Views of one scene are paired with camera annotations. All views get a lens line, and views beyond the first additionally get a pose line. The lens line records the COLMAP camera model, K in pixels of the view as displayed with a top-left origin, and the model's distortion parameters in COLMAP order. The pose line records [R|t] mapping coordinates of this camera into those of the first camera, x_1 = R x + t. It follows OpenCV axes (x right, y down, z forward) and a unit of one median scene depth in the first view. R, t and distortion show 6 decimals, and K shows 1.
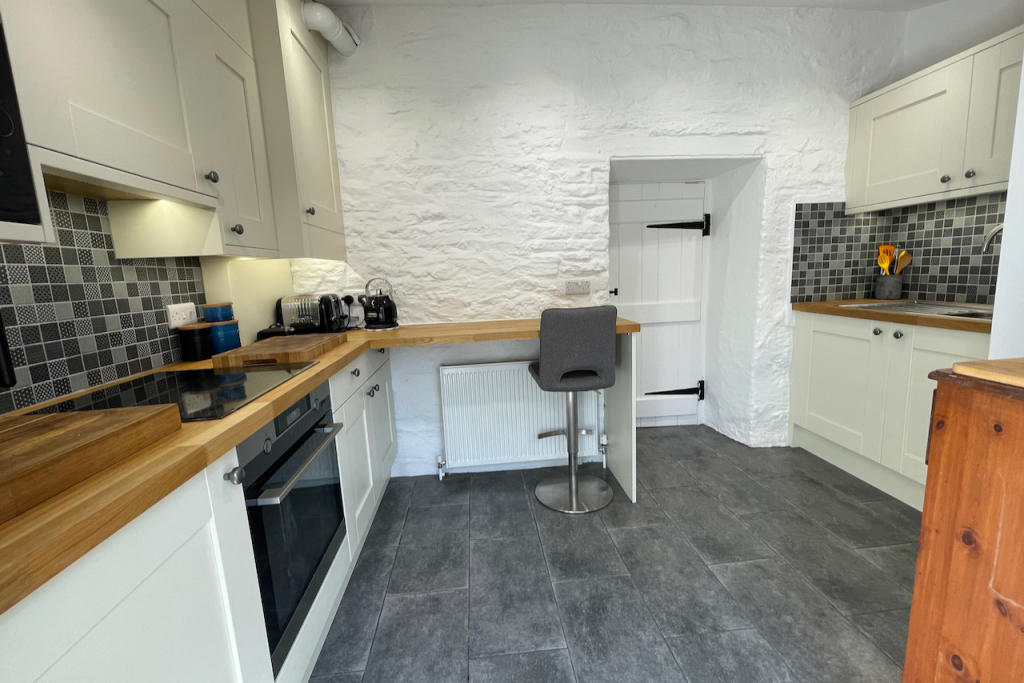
lens RADIAL K [[418.6, 0, 518.0], [0, 418.6, 338.9], [0, 0, 1]] dist [-0.001483, -0.000114]
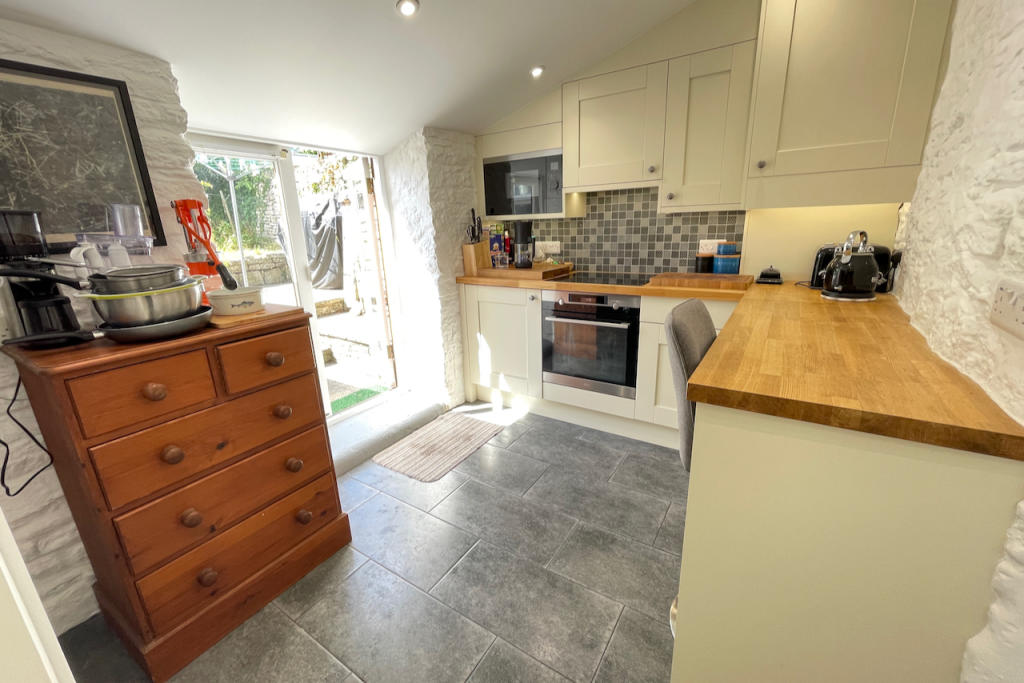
lens RADIAL K [[418.6, 0, 514.8], [0, 418.6, 338.1], [0, 0, 1]] dist [-0.001483, -0.000114]
pose [[-0.609082, 0.269088, -0.746063, 1.027262], [-0.067520, 0.919676, 0.386829, -0.336714], [0.790228, 0.285985, -0.541990, 1.526745]]
